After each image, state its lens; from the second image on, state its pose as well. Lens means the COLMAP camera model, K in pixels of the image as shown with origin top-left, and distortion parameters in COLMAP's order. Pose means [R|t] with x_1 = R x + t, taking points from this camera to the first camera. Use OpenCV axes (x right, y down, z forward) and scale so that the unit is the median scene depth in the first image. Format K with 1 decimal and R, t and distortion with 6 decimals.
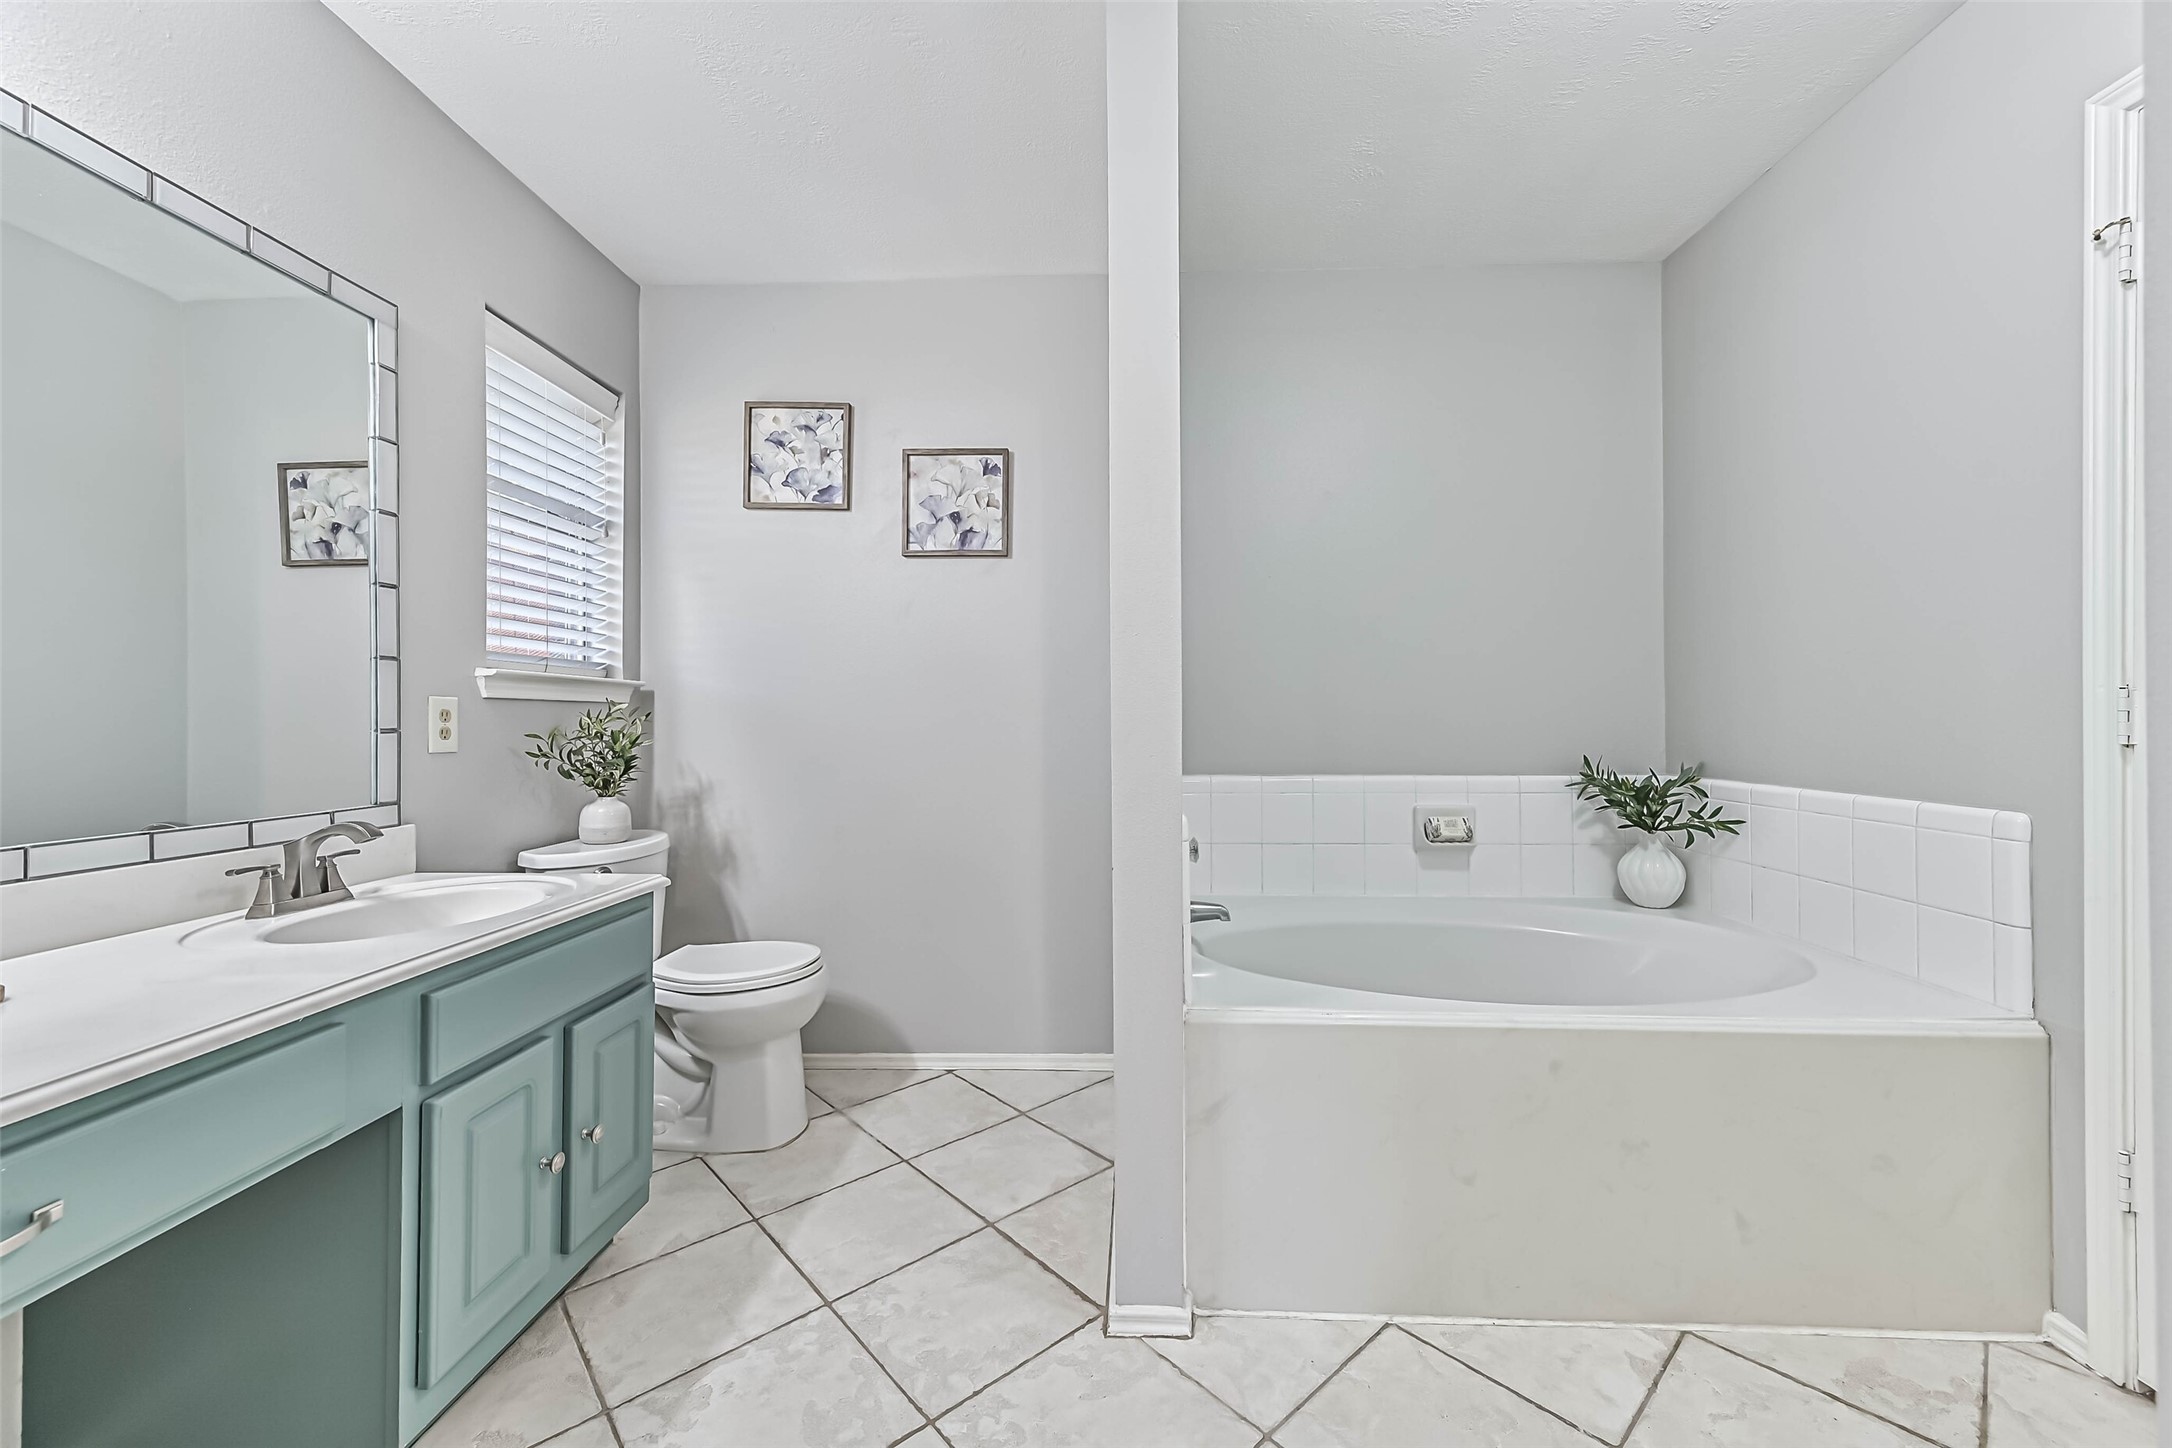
lens RADIAL K [[853.5, 0, 1100.7], [0, 853.5, 713.9], [0, 0, 1]] dist [0.001077, -0.000770]
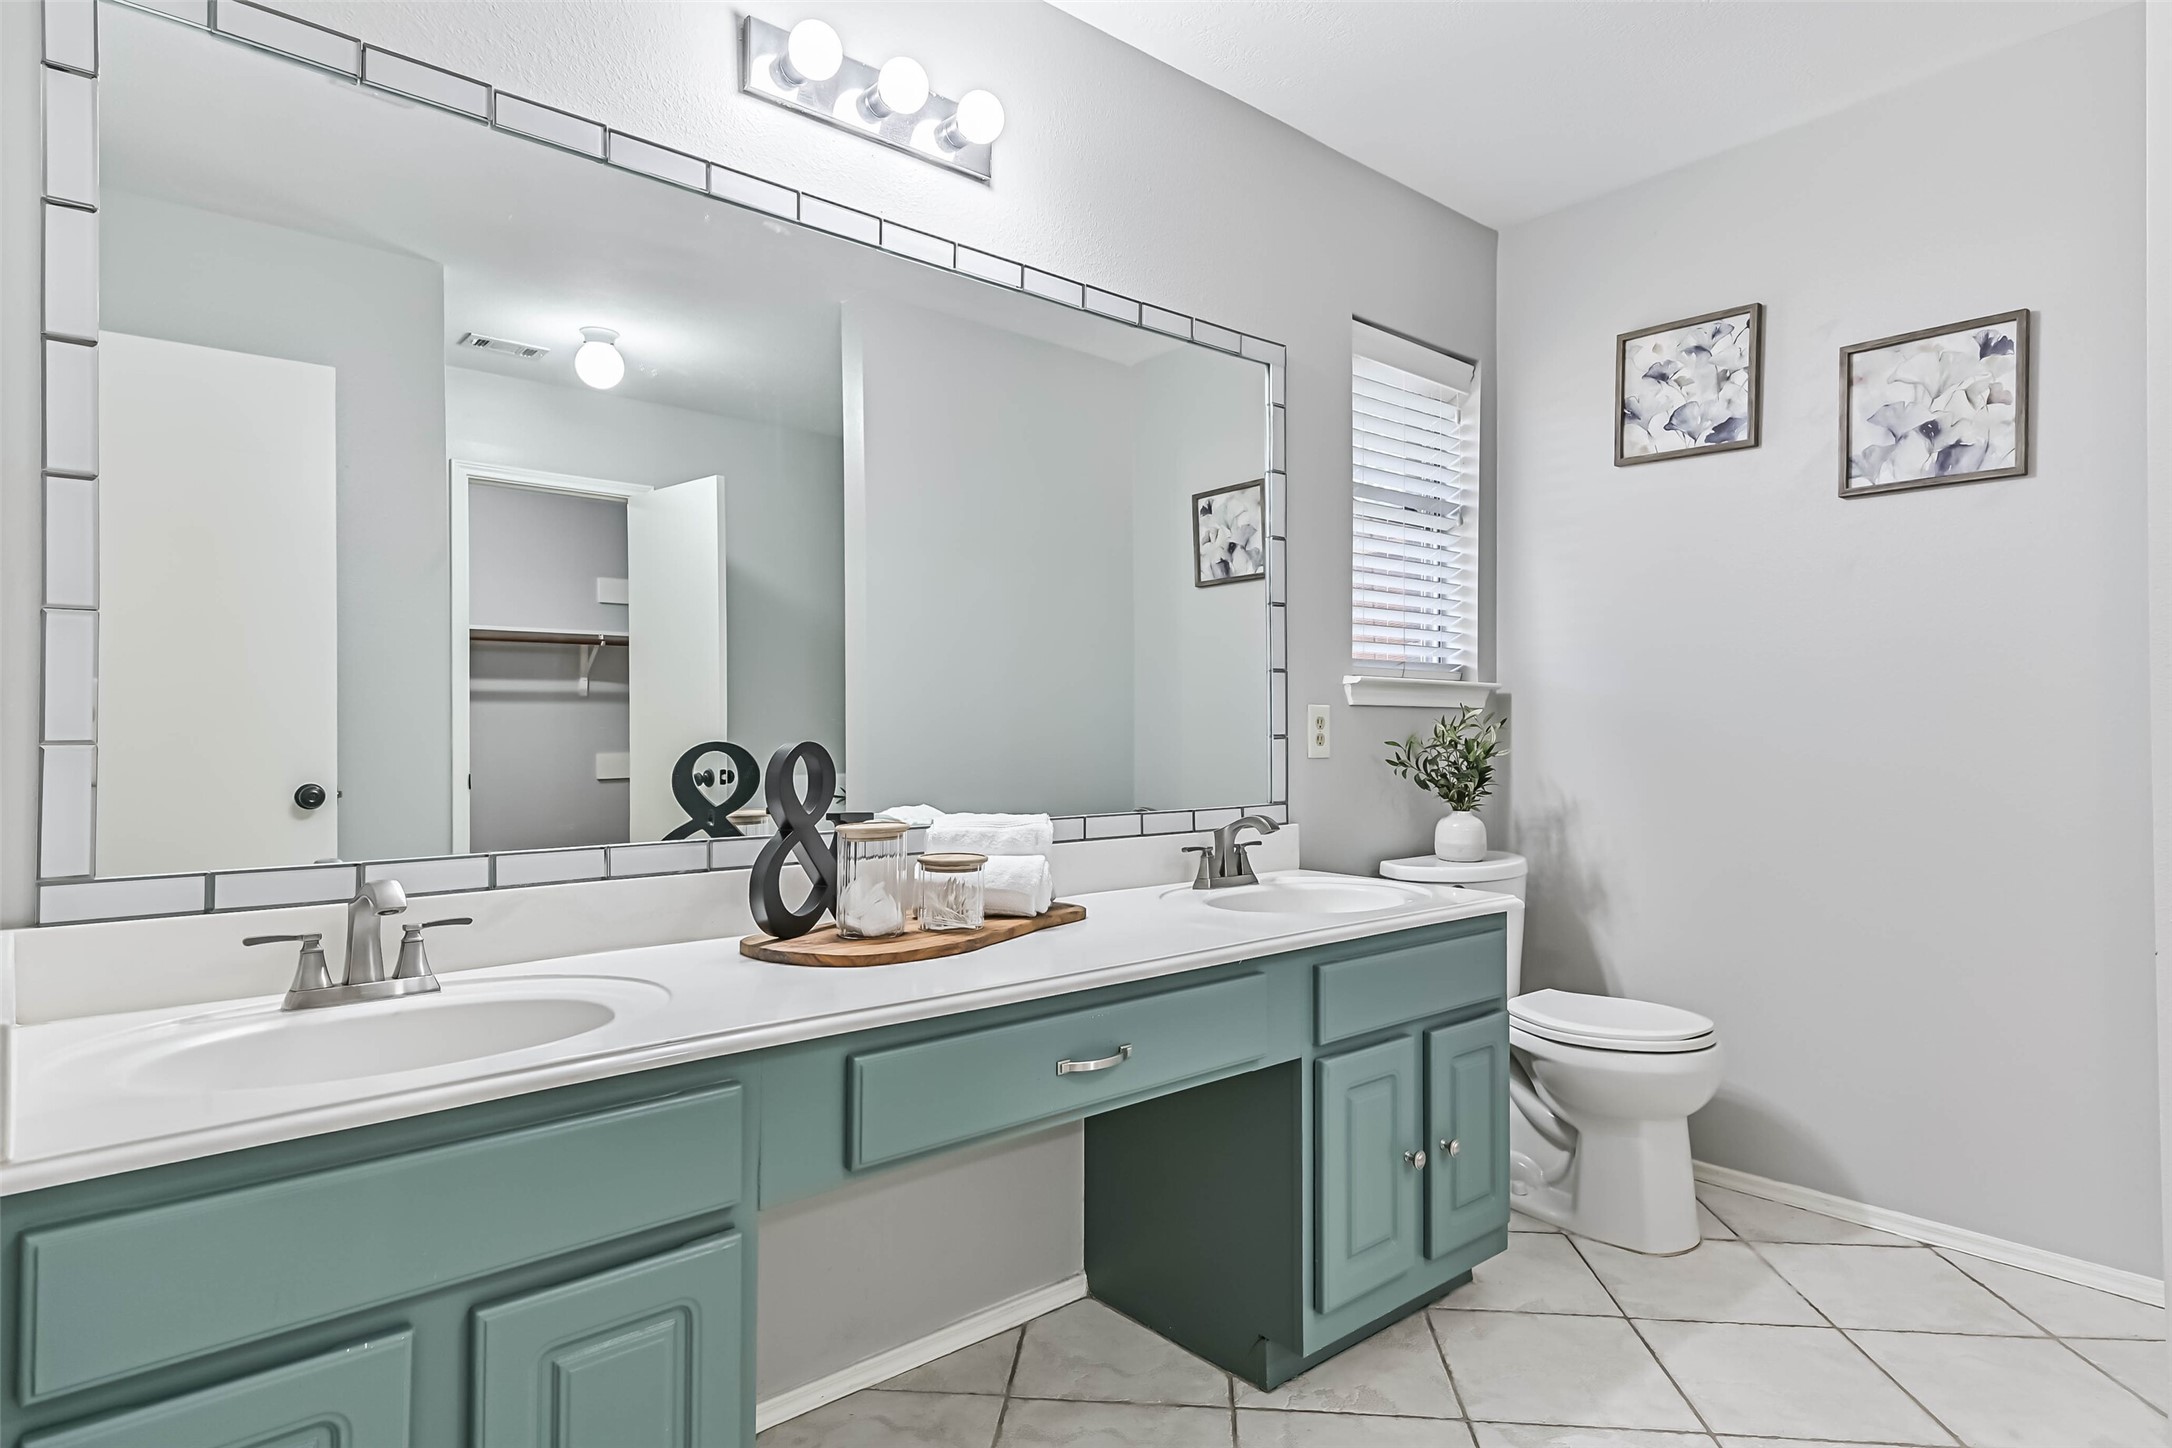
lens RADIAL K [[1201.5, 0, 1115.6], [0, 1201.5, 722.1], [0, 0, 1]] dist [0.075523, -0.029093]
pose [[0.691613, -0.002570, -0.722264, 0.101980], [0.003580, 0.999994, -0.000130, 0.000429], [0.722260, -0.002496, 0.691617, -0.165111]]
